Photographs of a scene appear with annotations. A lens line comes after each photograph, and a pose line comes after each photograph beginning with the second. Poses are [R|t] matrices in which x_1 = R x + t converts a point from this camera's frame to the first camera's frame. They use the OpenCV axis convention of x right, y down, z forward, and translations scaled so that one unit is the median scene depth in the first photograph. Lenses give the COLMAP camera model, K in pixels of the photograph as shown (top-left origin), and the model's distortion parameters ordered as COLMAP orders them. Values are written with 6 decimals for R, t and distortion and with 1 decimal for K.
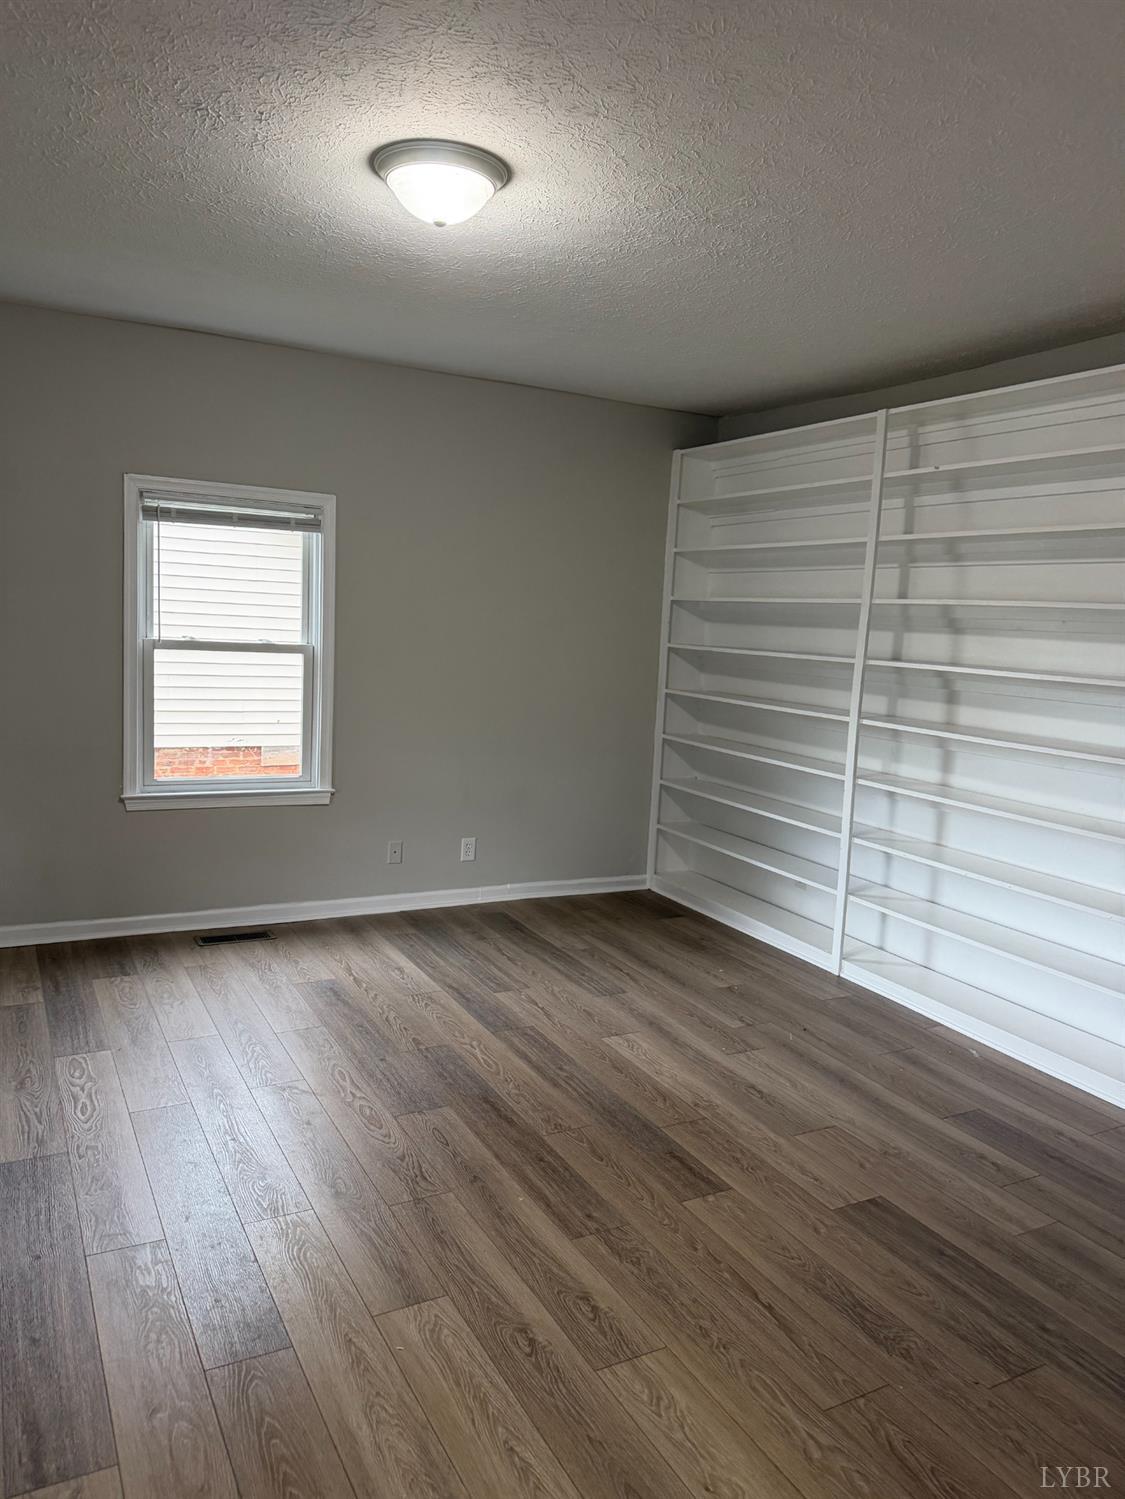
lens RADIAL K [[1054.0, 0, 557.9], [0, 1054.0, 755.3], [0, 0, 1]] dist [0.109679, -0.193685]
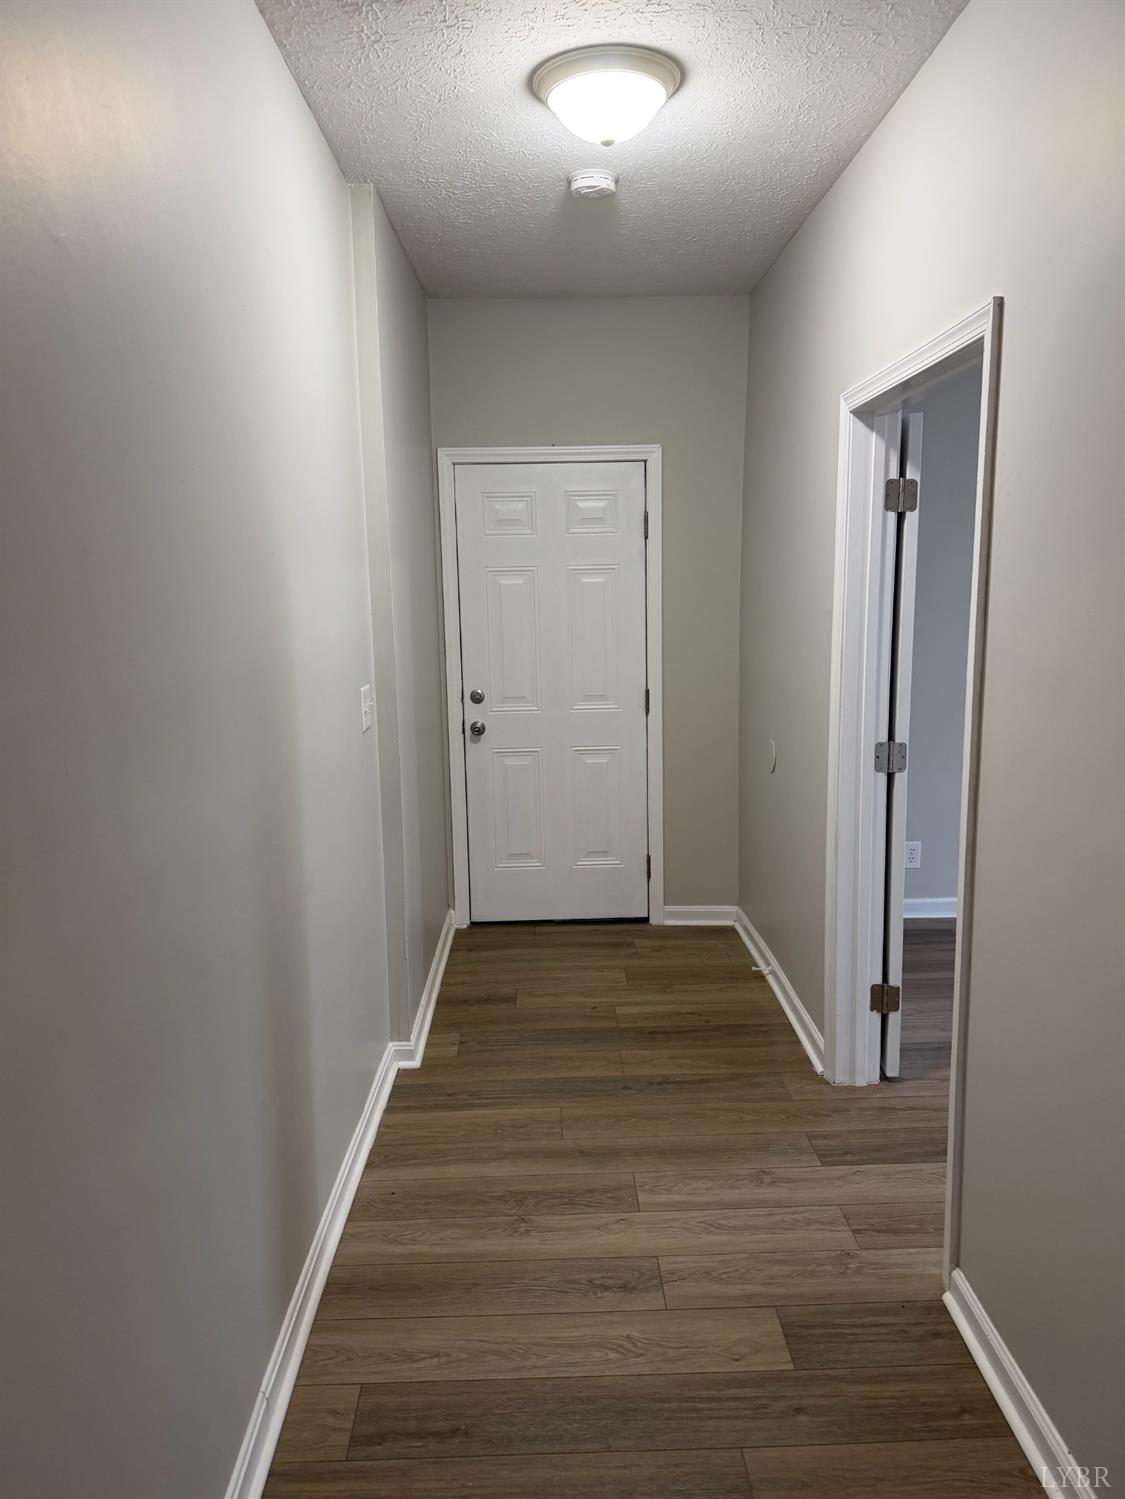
lens RADIAL K [[1059.6, 0, 562.5], [0, 1059.6, 749.5], [0, 0, 1]] dist [0.111302, -0.158157]
pose [[-0.461558, 0.103826, -0.881013, 0.361812], [-0.122433, 0.976168, 0.179182, -0.078119], [0.878621, 0.190568, -0.437847, 0.658504]]
